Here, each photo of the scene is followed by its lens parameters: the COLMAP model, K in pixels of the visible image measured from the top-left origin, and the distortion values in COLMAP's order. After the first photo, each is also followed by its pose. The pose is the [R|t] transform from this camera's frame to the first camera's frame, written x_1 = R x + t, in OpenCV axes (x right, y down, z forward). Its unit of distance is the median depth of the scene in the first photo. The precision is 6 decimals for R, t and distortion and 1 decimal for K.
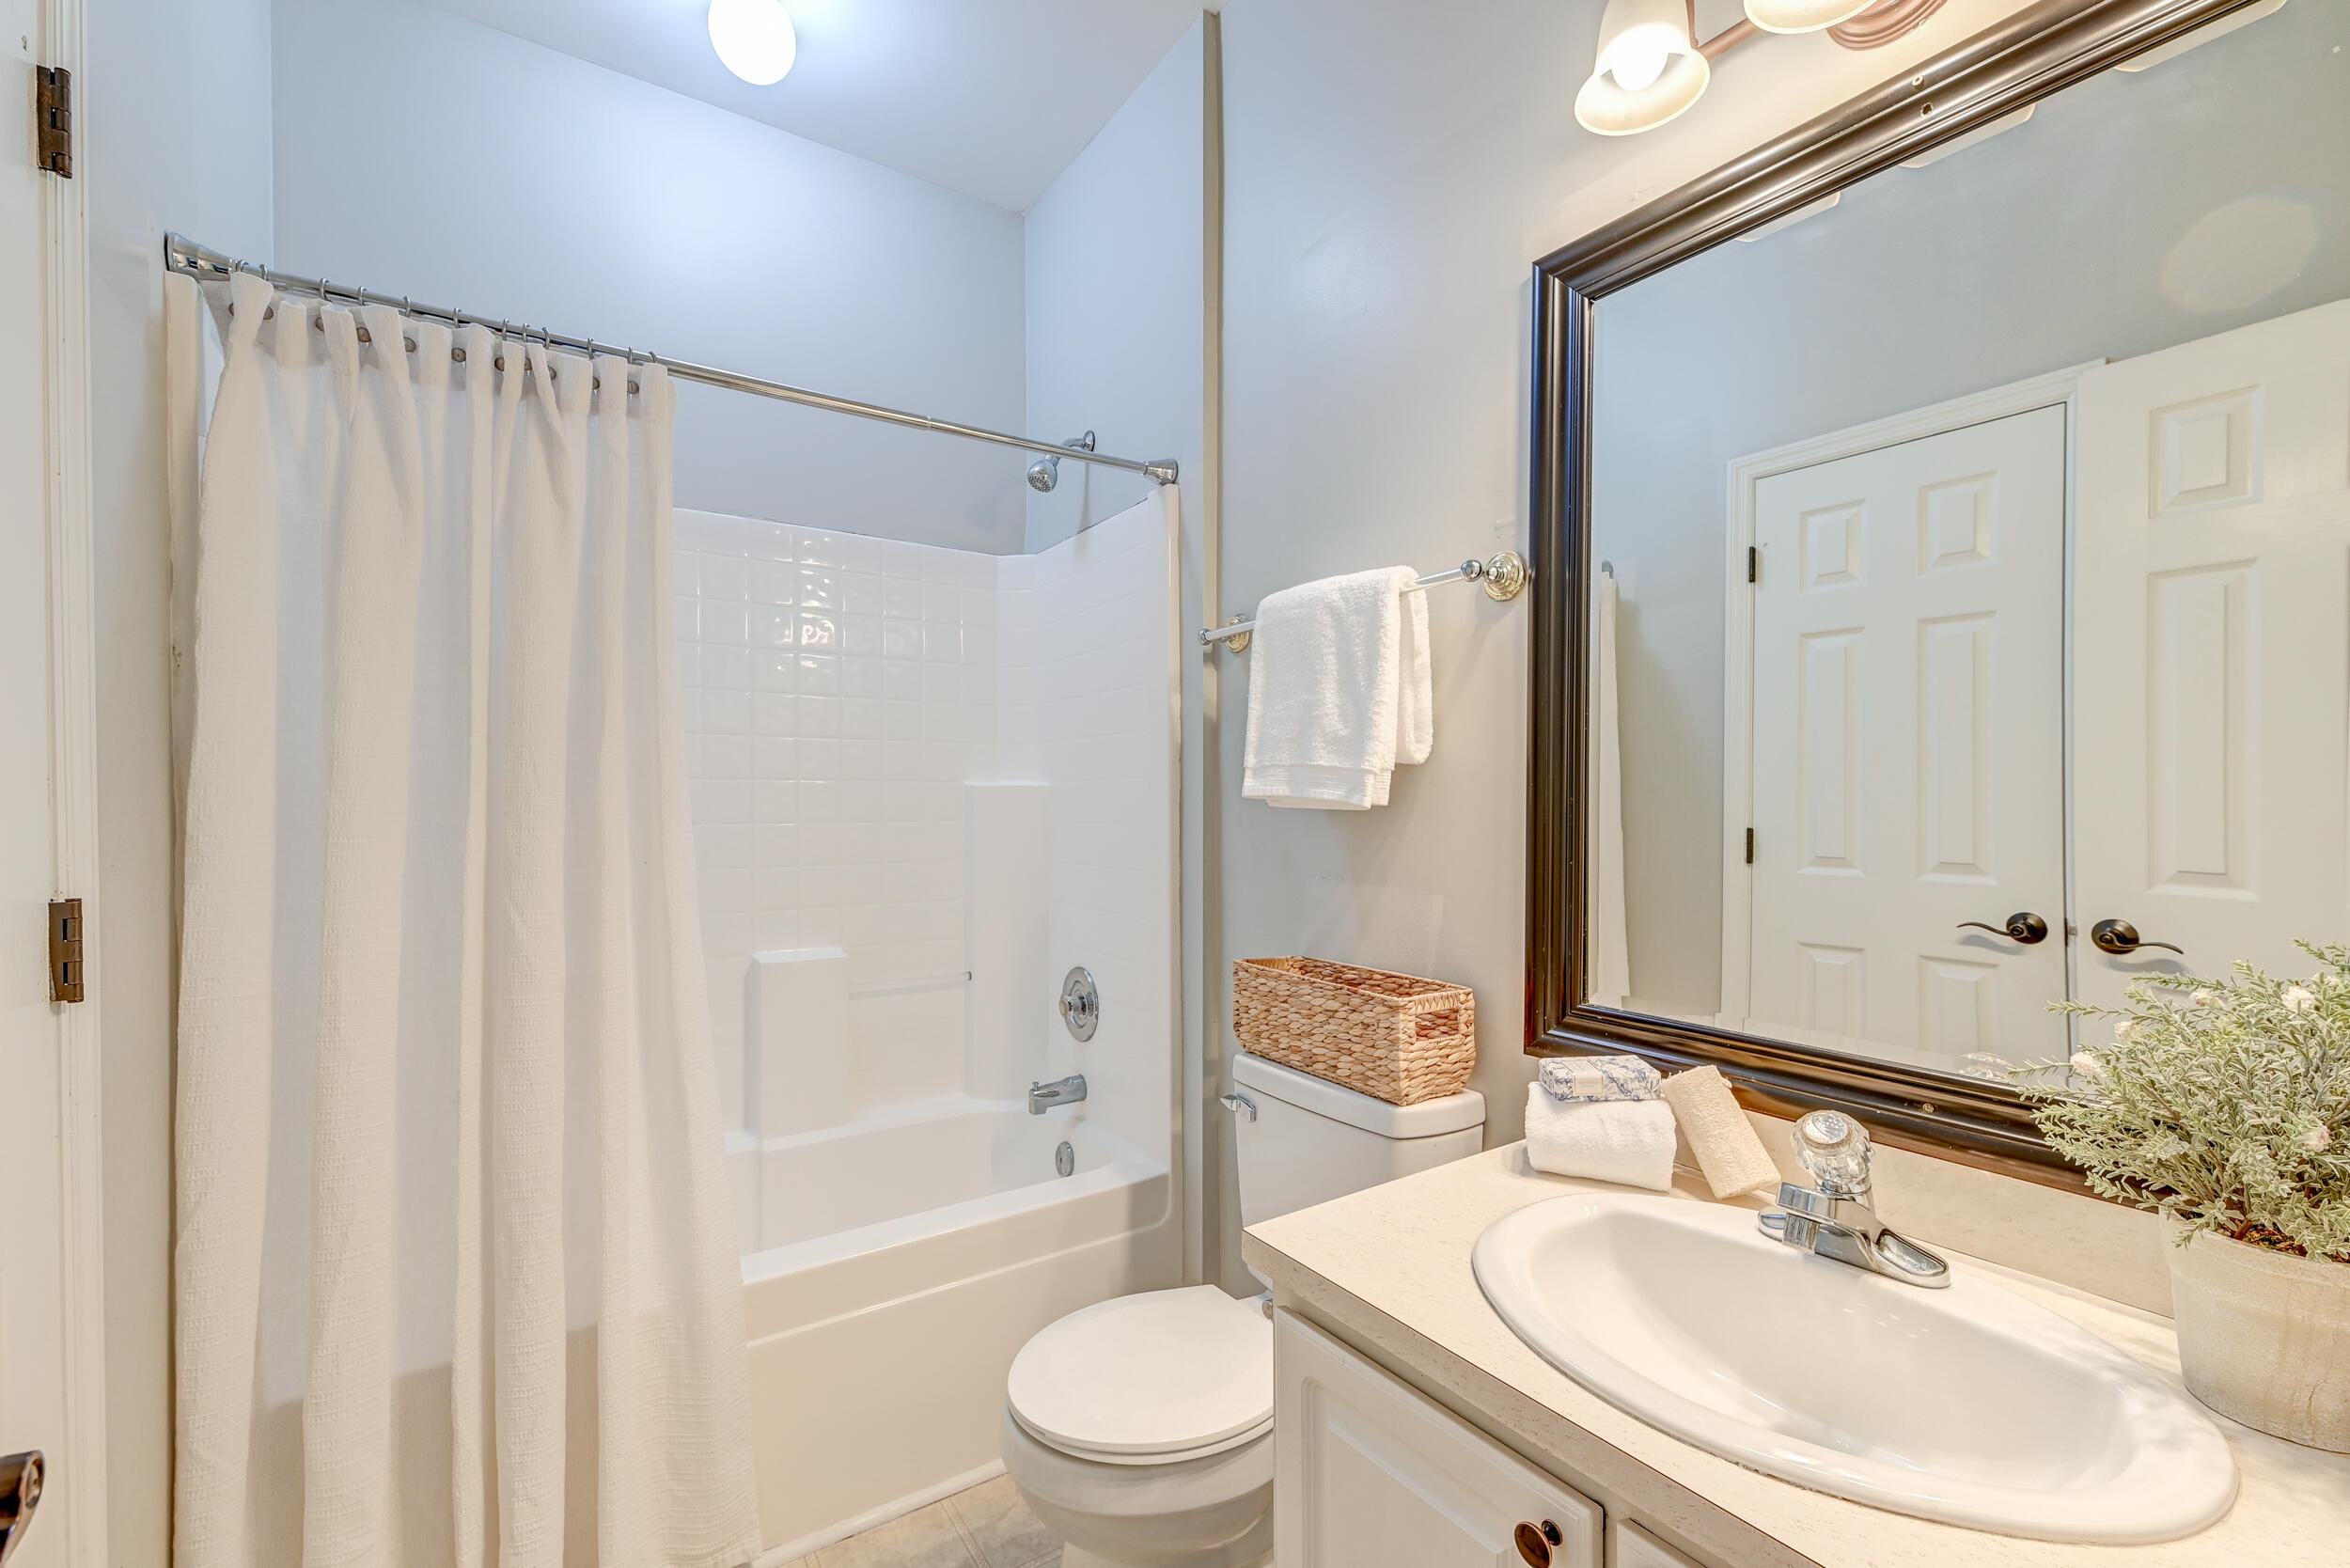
lens RADIAL K [[984.6, 0, 1179.7], [0, 984.6, 818.7], [0, 0, 1]] dist [0.000916, -0.000159]
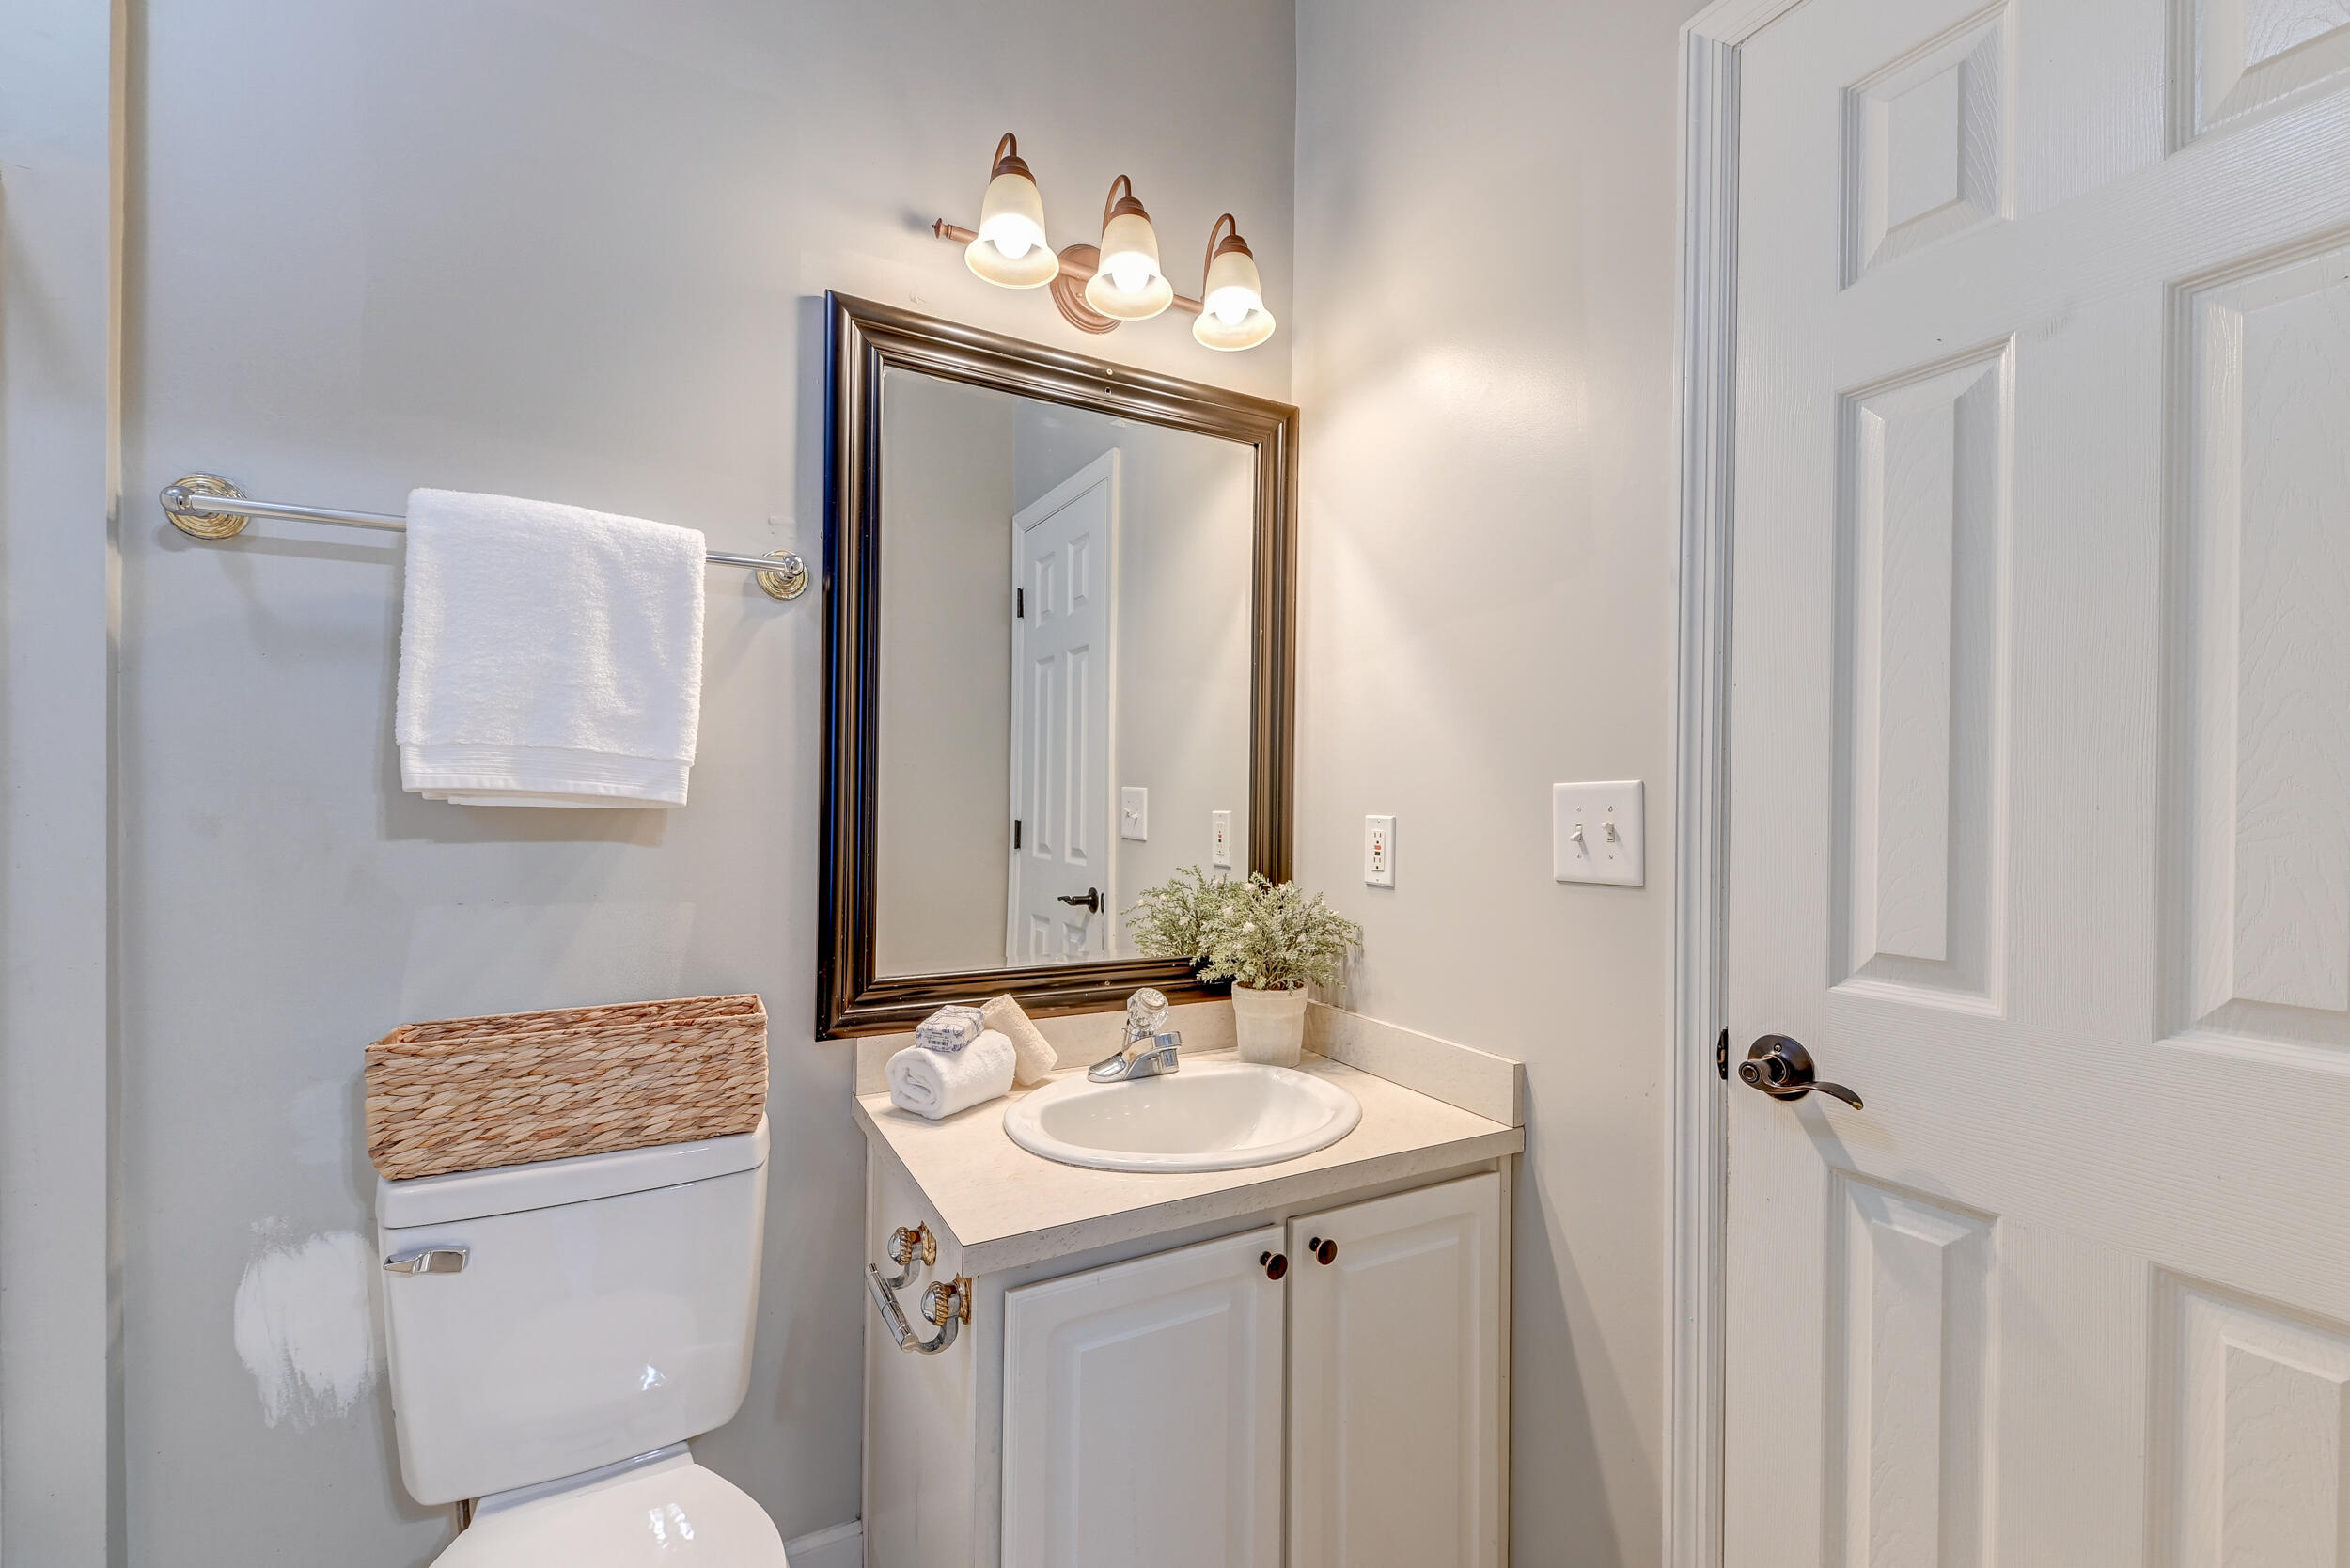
lens RADIAL K [[984.6, 0, 1179.7], [0, 984.6, 818.7], [0, 0, 1]] dist [0.000916, -0.000159]
pose [[0.084593, -0.013896, 0.996319, -0.596924], [0.010020, 0.999864, 0.013095, -0.006545], [-0.996365, 0.008875, 0.084721, 0.482830]]
